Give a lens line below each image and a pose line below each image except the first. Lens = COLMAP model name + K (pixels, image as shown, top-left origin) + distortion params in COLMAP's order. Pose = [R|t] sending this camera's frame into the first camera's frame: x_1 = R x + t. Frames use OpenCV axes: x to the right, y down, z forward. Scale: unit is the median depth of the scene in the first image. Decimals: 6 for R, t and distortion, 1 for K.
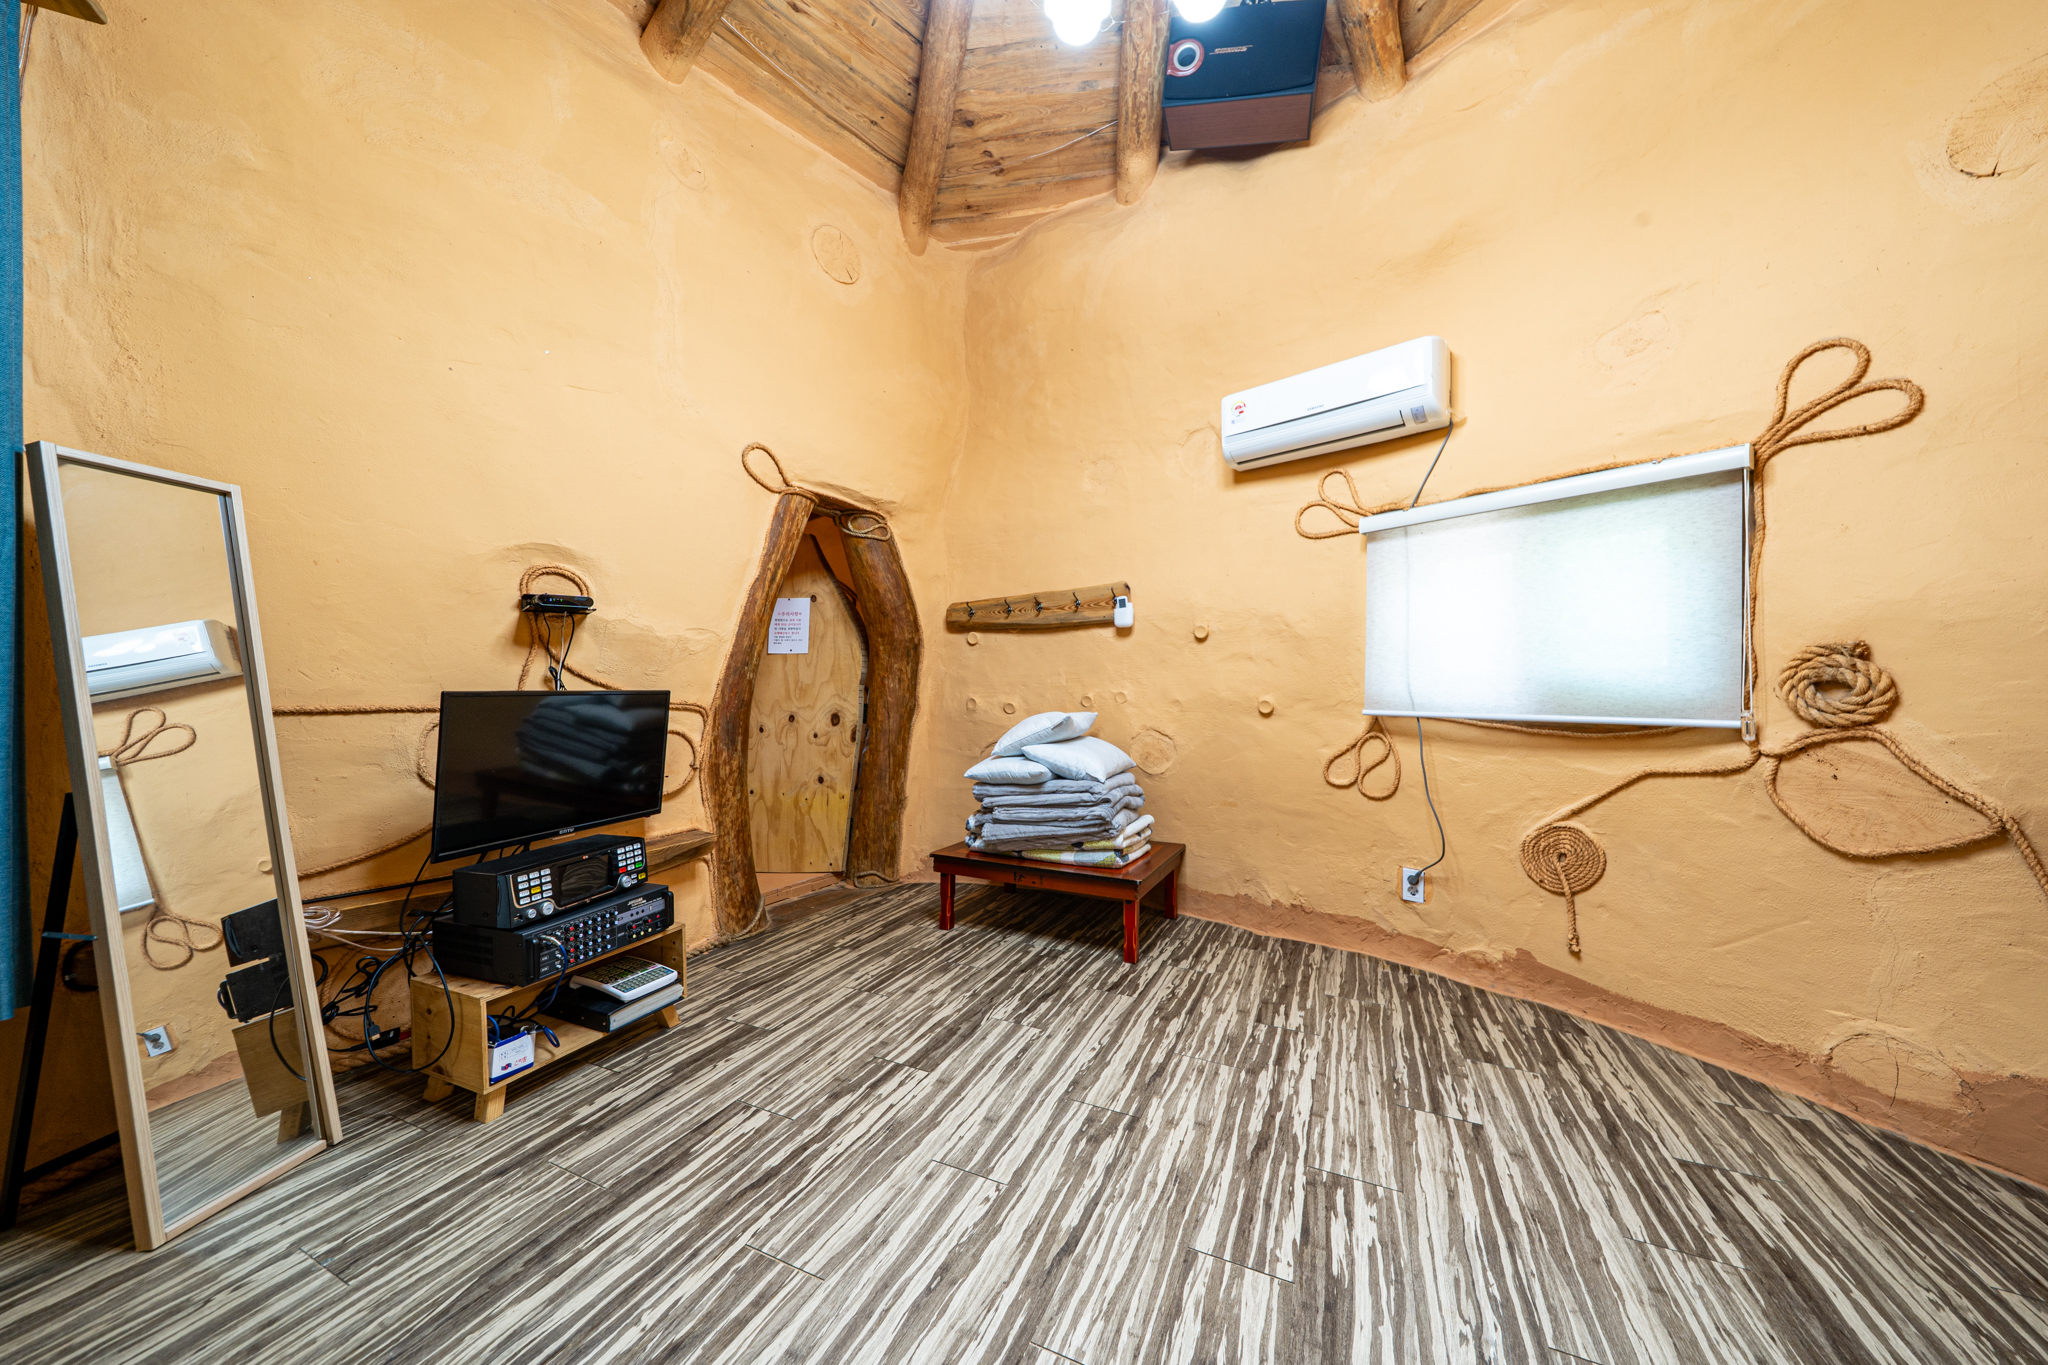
lens RADIAL K [[700.1, 0, 1037.5], [0, 700.1, 687.6], [0, 0, 1]] dist [-0.005317, -0.000014]
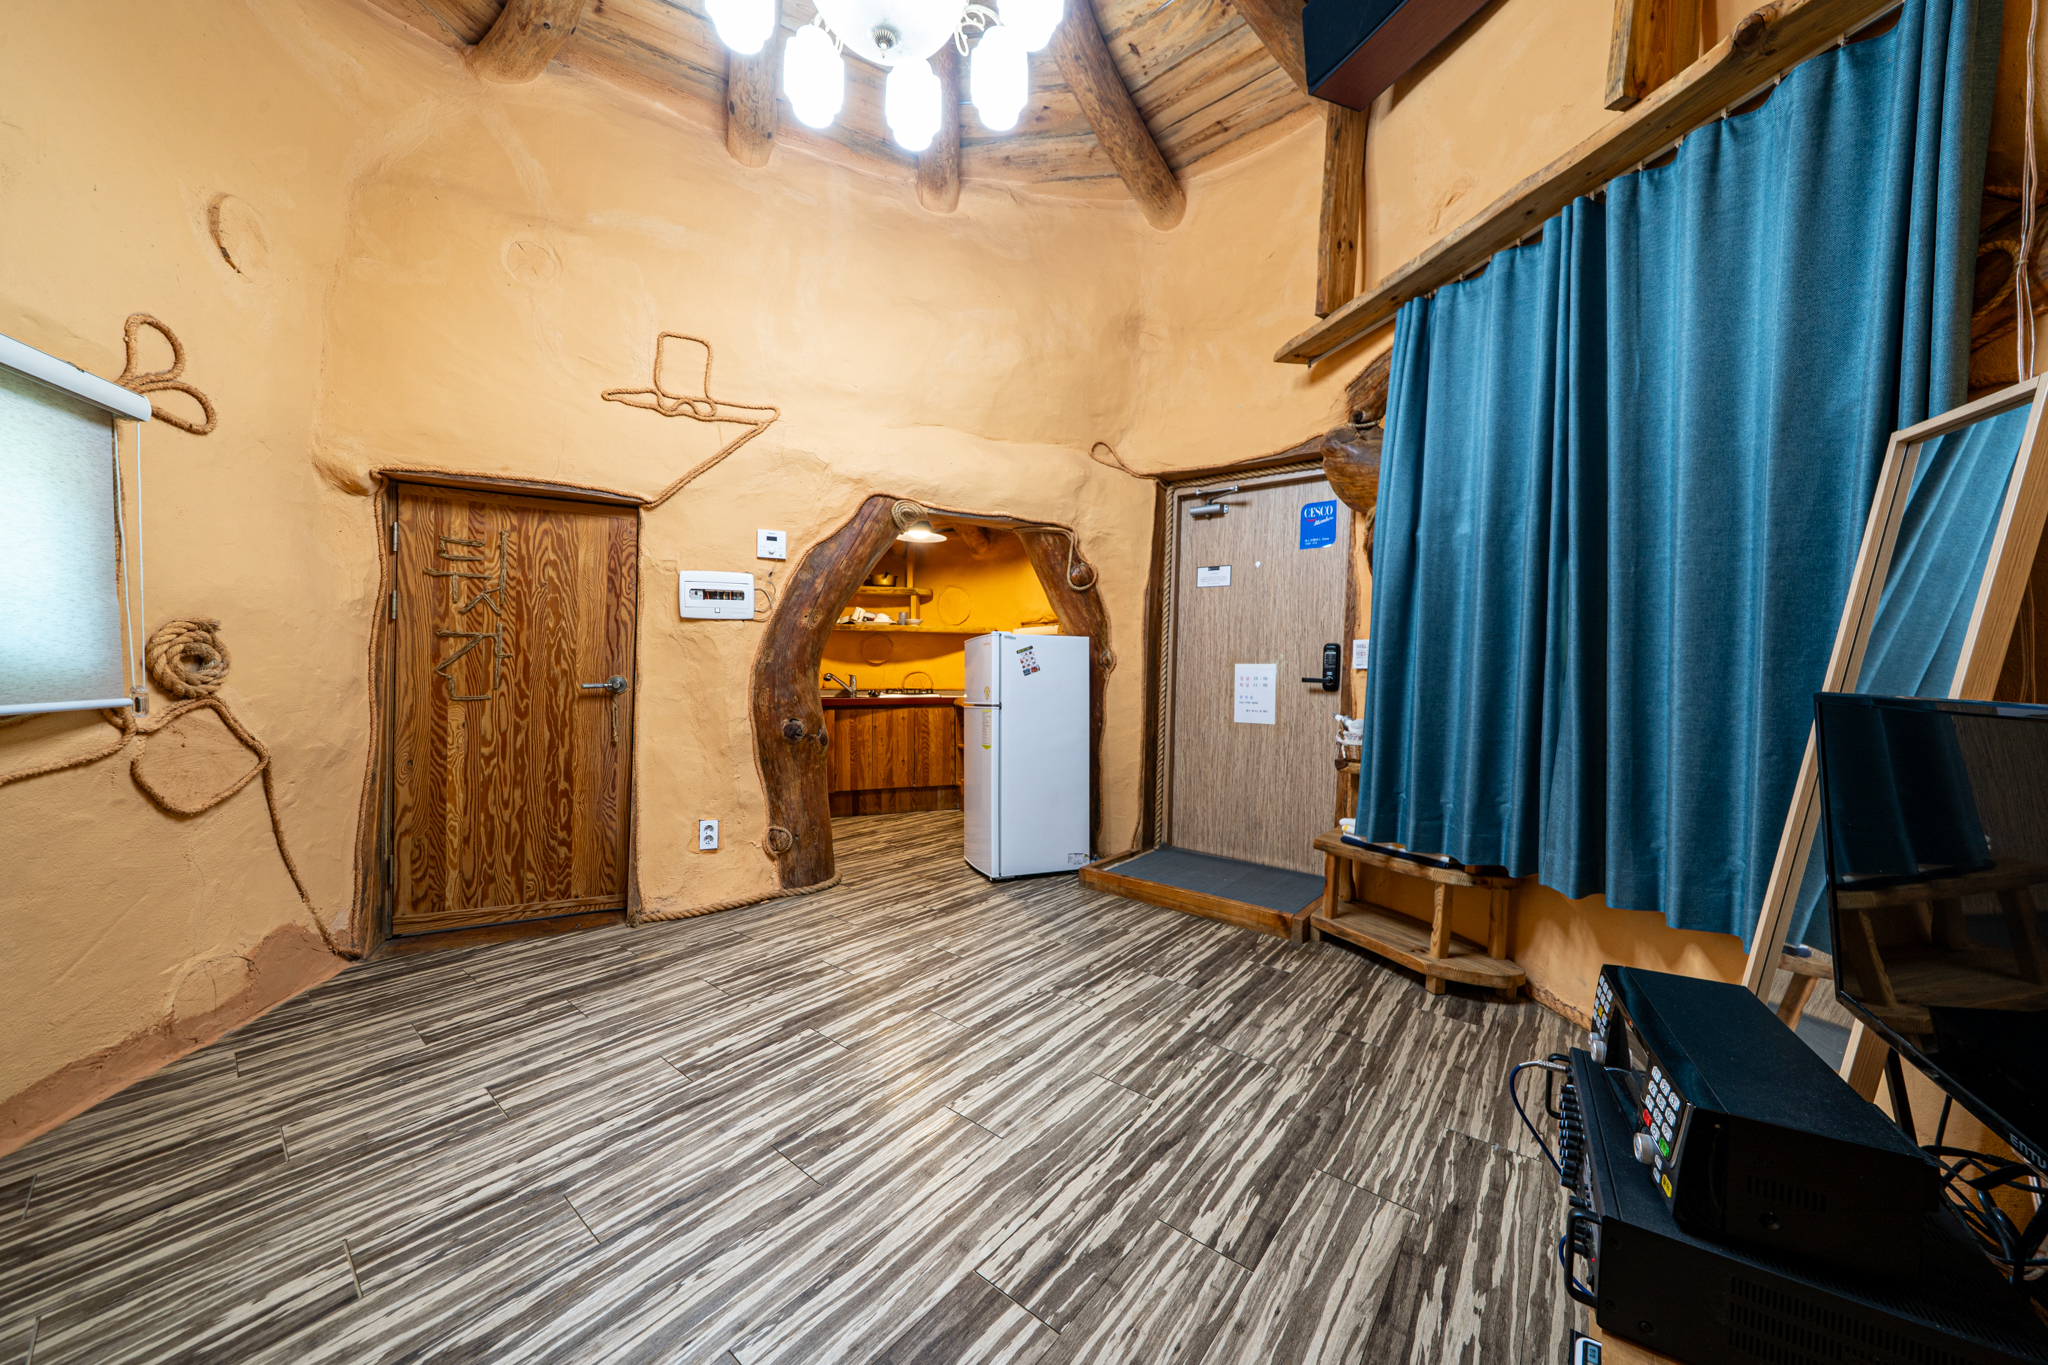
lens RADIAL K [[700.1, 0, 1039.0], [0, 700.1, 681.6], [0, 0, 1]] dist [-0.005317, -0.000014]
pose [[-0.968860, -0.016910, 0.247033, -0.368600], [-0.010870, 0.999608, 0.025795, -0.009866], [-0.247372, 0.022306, -0.968664, 1.628343]]
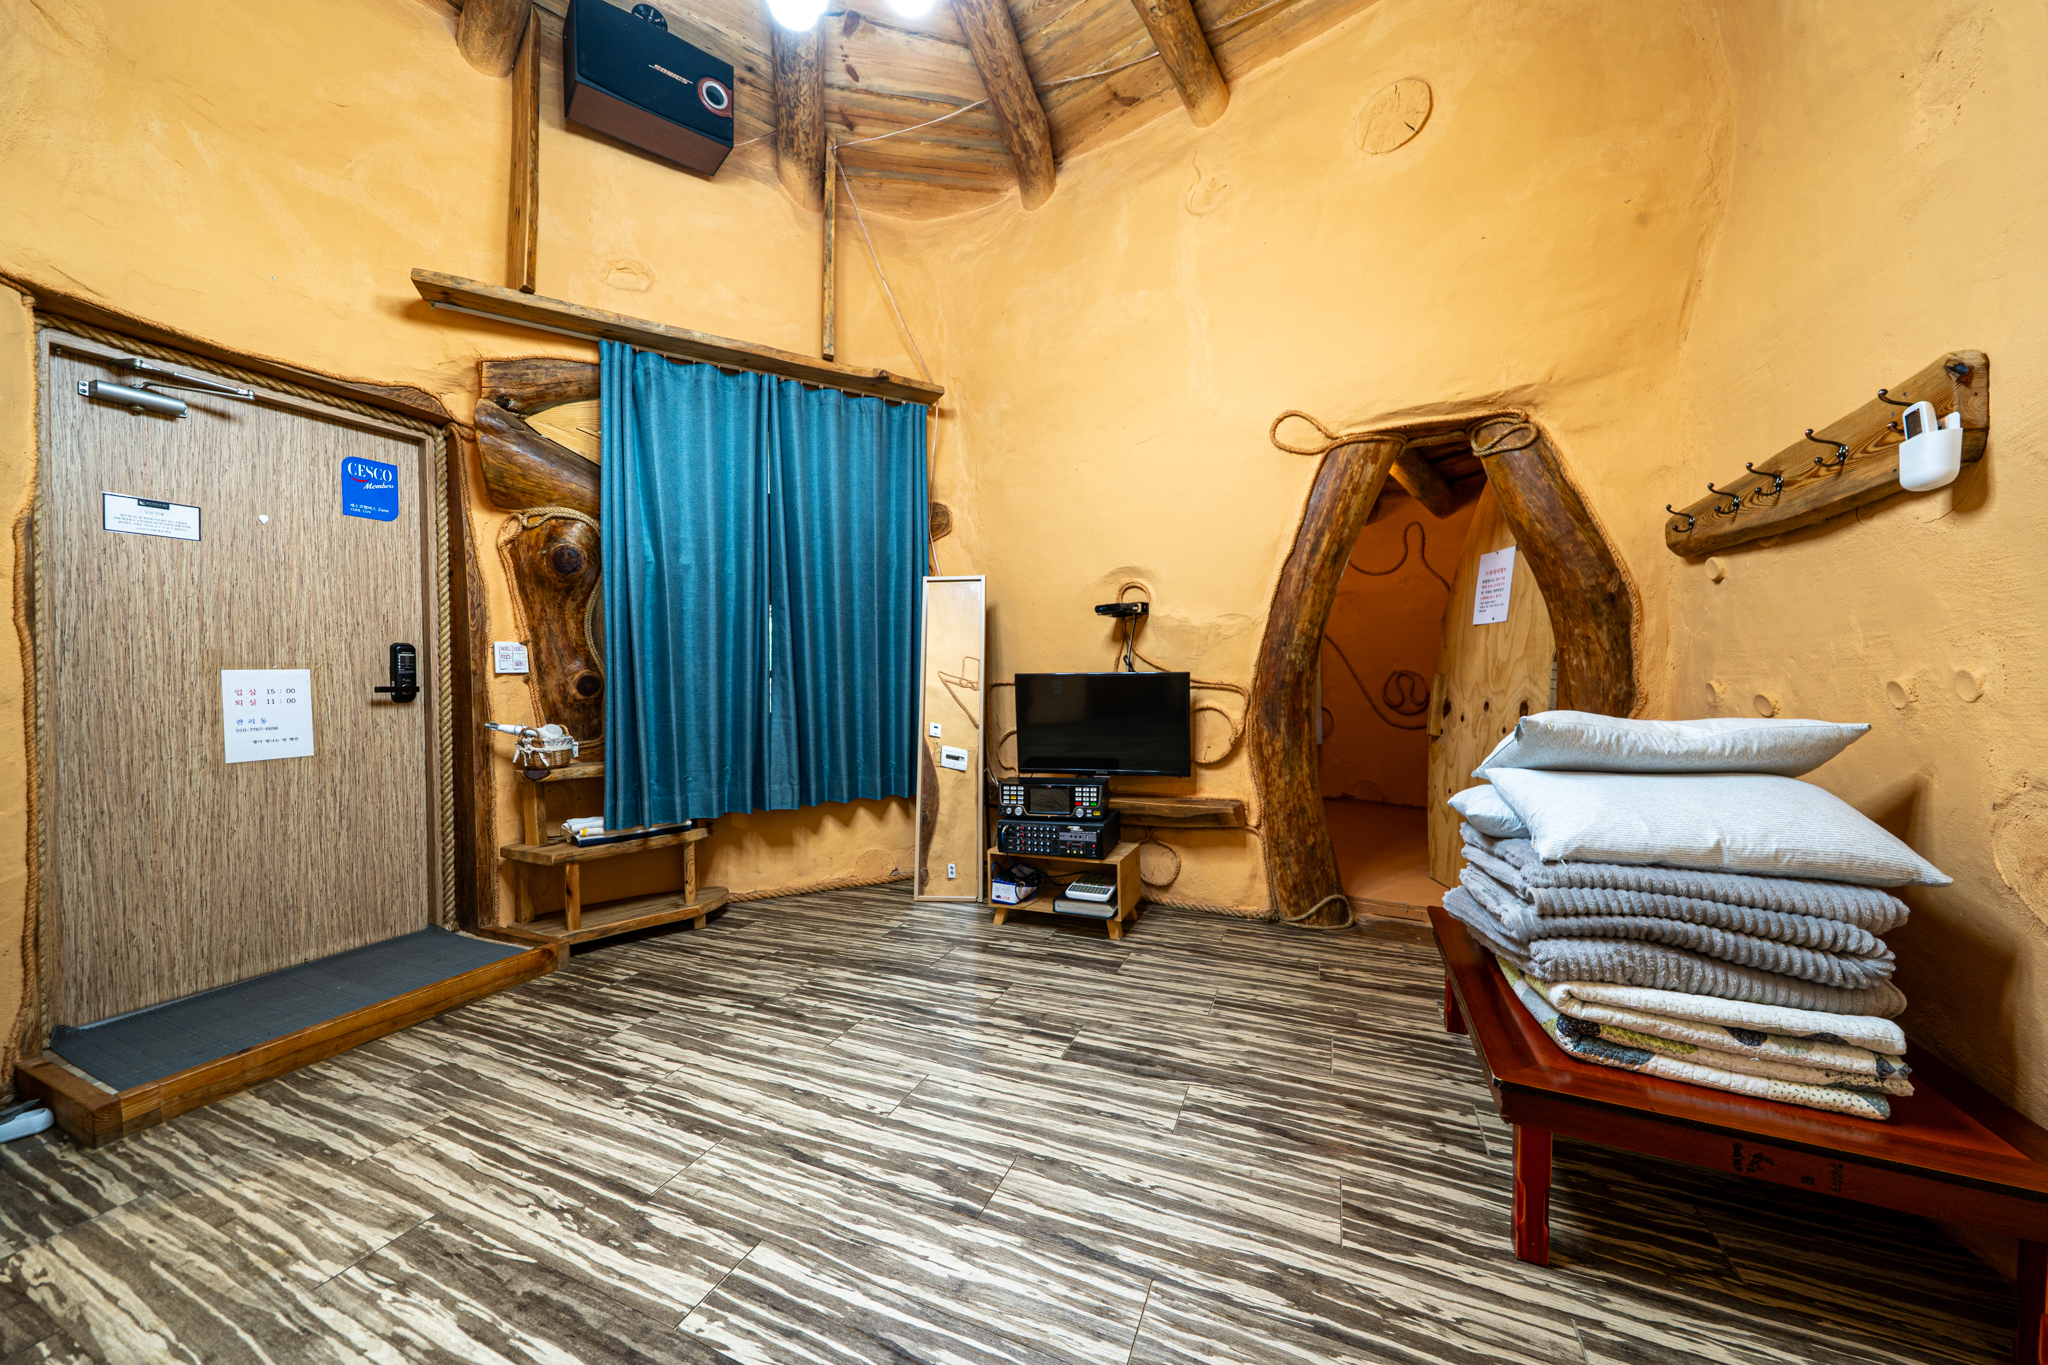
lens RADIAL K [[700.1, 0, 1033.5], [0, 700.1, 680.8], [0, 0, 1]] dist [-0.005317, -0.000014]
pose [[0.022030, 0.009353, -0.999714, 0.845727], [0.009873, 0.999905, 0.009572, 0.007095], [0.999709, -0.010081, 0.021936, 0.965014]]
